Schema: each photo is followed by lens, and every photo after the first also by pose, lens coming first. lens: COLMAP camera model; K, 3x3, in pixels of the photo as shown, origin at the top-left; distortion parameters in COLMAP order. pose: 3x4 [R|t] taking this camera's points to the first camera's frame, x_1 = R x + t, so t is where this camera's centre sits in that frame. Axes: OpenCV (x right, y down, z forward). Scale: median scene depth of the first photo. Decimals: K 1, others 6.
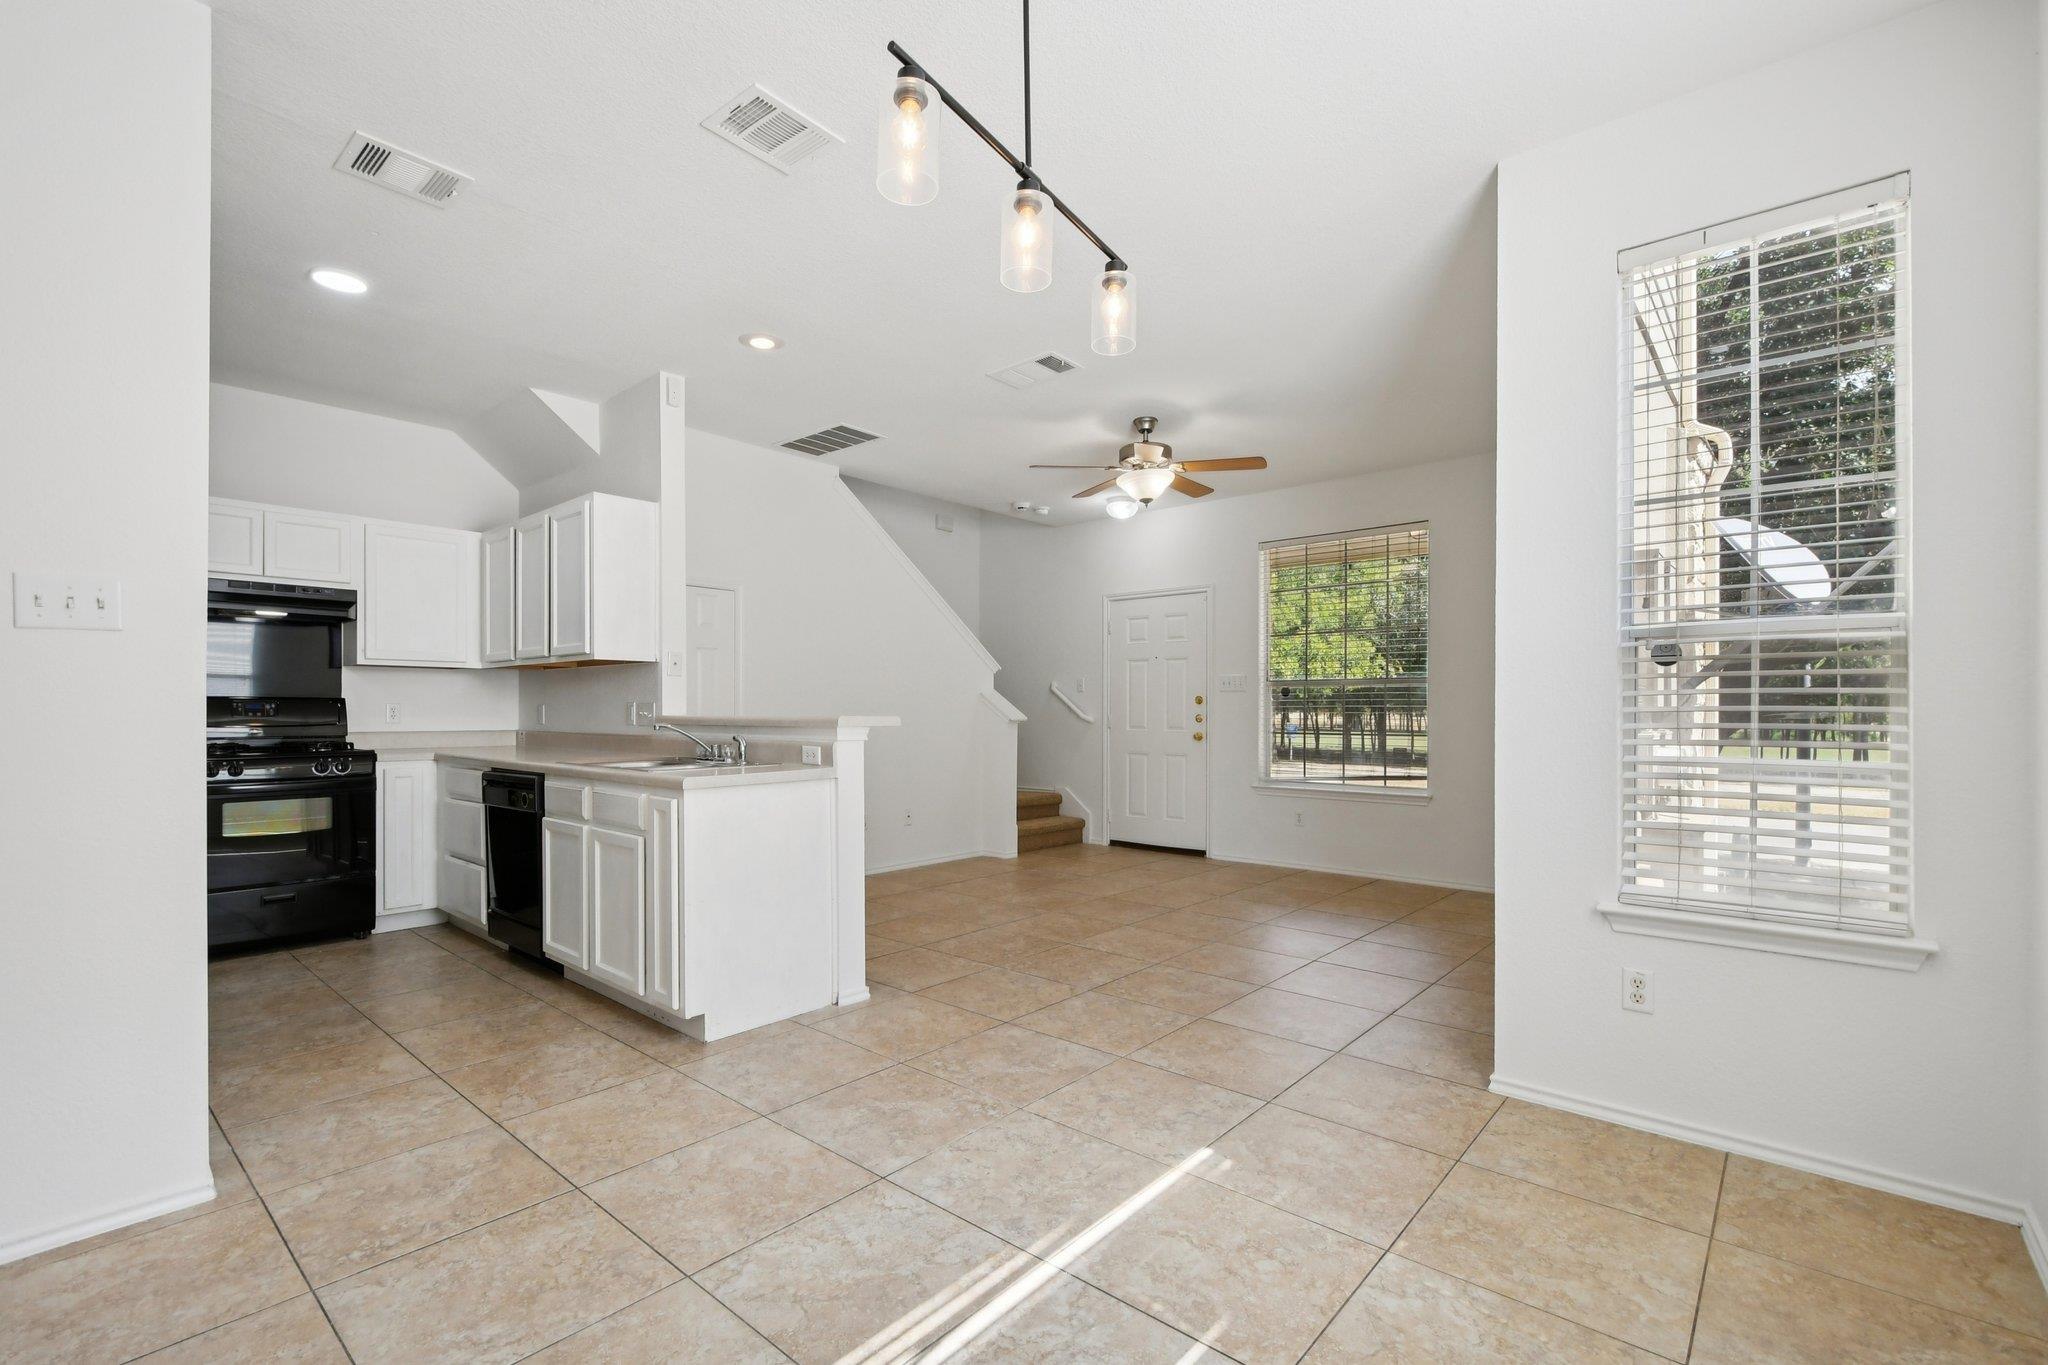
lens RADIAL K [[910.2, 0, 1020.4], [0, 910.2, 694.2], [0, 0, 1]] dist [-0.002052, -0.001496]
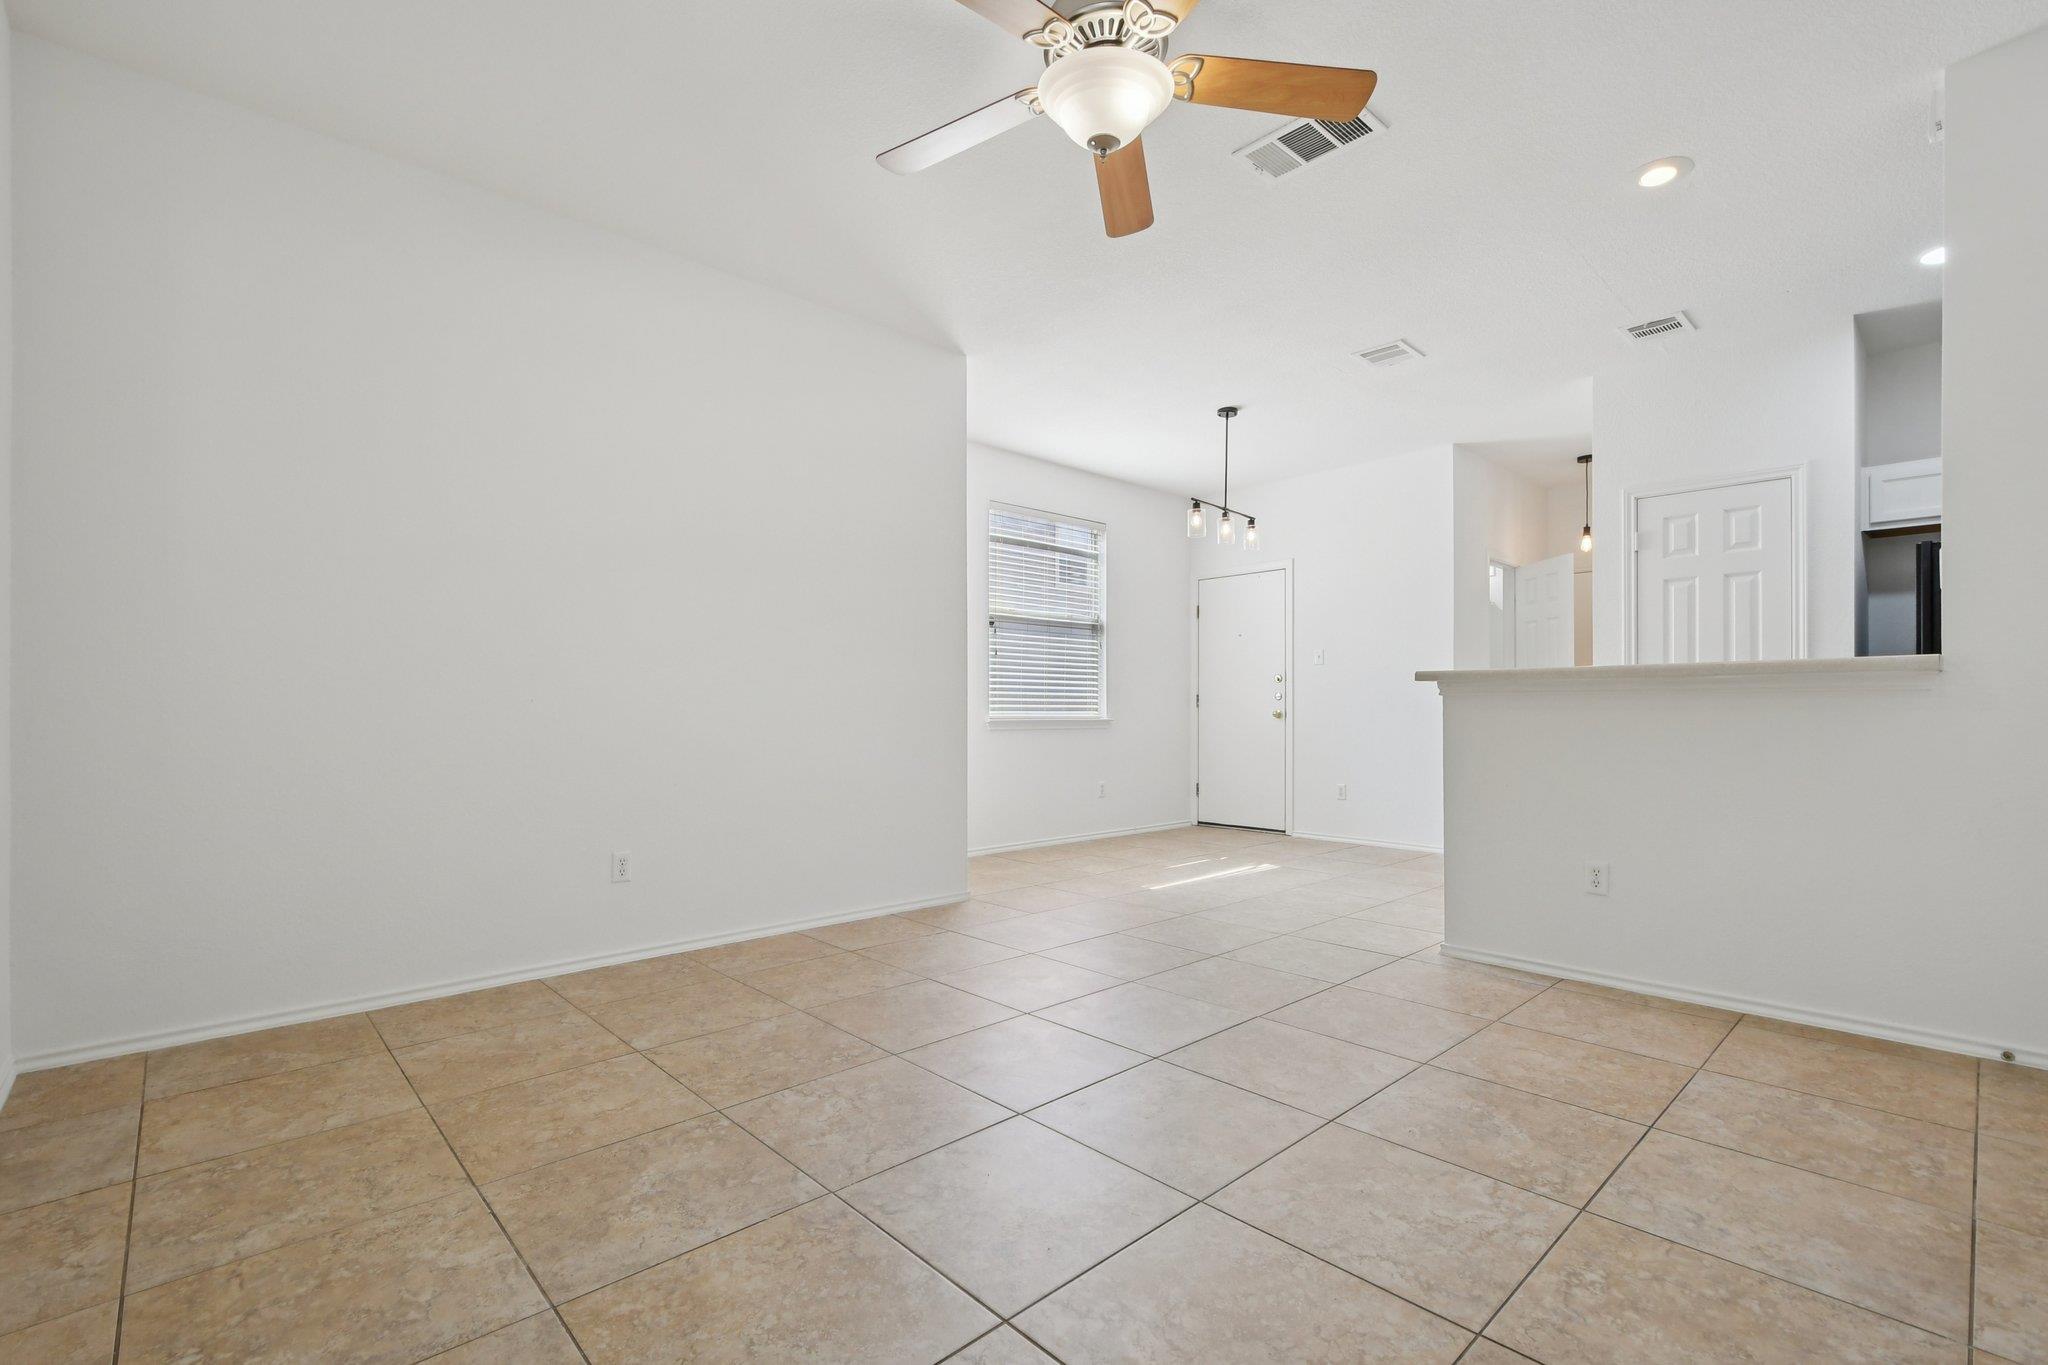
lens RADIAL K [[910.2, 0, 1012.9], [0, 910.2, 696.0], [0, 0, 1]] dist [-0.002052, -0.001496]
pose [[-0.994243, -0.000944, 0.107143, 0.156936], [-0.004945, 0.999300, -0.037087, 0.073589], [-0.107033, -0.037403, -0.993552, 1.669501]]
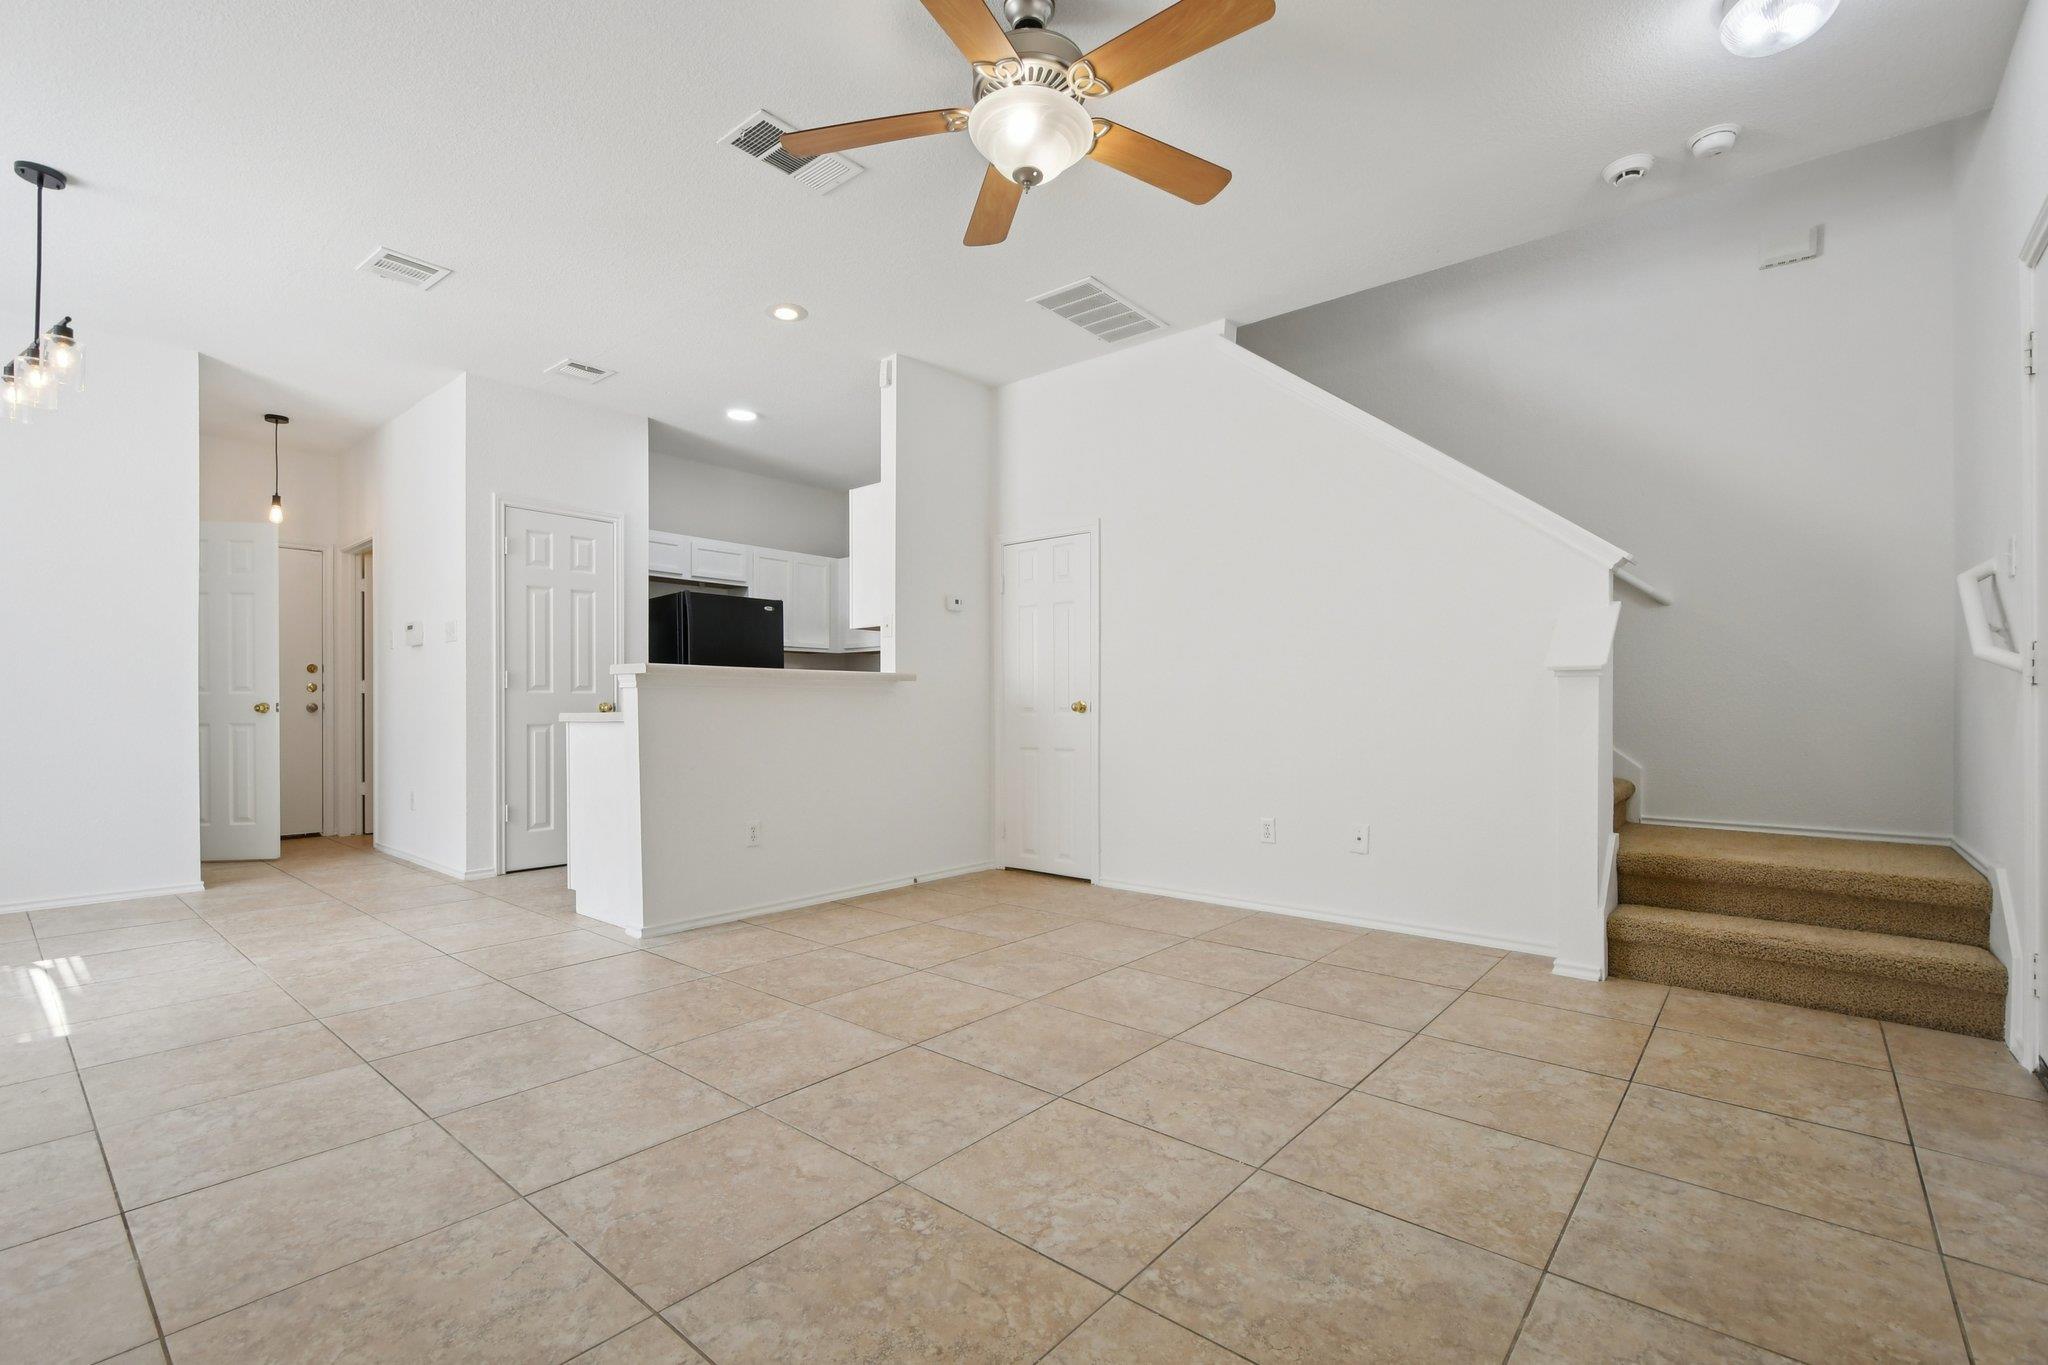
lens RADIAL K [[910.2, 0, 1006.6], [0, 910.2, 699.7], [0, 0, 1]] dist [-0.002052, -0.001496]
pose [[0.003250, -0.008161, -0.999961, 0.702655], [0.020255, 0.999762, -0.008094, 0.065435], [0.999790, -0.020228, 0.003414, 1.151498]]
